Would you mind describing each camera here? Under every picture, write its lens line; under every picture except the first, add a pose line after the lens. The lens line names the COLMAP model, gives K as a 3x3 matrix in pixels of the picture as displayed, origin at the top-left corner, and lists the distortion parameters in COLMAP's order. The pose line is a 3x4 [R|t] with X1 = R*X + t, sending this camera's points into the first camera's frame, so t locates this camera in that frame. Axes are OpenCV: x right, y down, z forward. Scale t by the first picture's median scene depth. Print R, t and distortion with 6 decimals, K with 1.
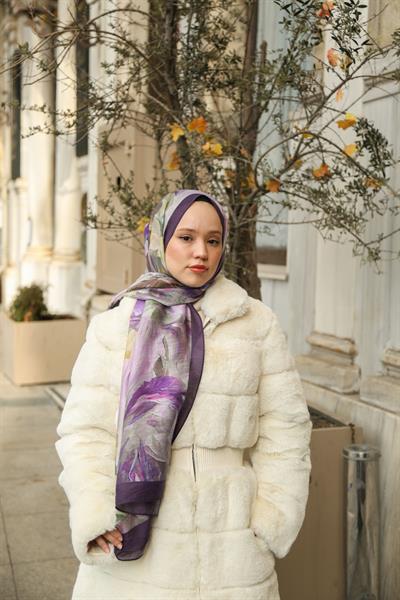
lens RADIAL K [[926.4, 0, 200.0], [0, 926.4, 300.0], [0, 0, 1]] dist [0.178988, -0.002472]
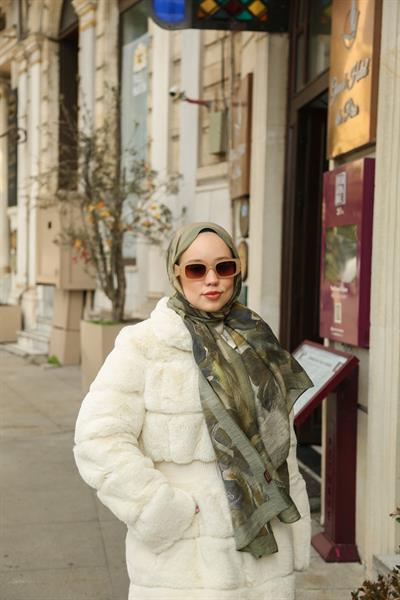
lens RADIAL K [[848.2, 0, 200.0], [0, 848.2, 300.0], [0, 0, 1]] dist [0.123673, 0.014617]
pose [[0.987362, -0.010532, 0.158134, -0.100442], [0.016289, 0.999249, -0.035154, 0.157464], [-0.157645, 0.037285, 0.986792, -1.325678]]
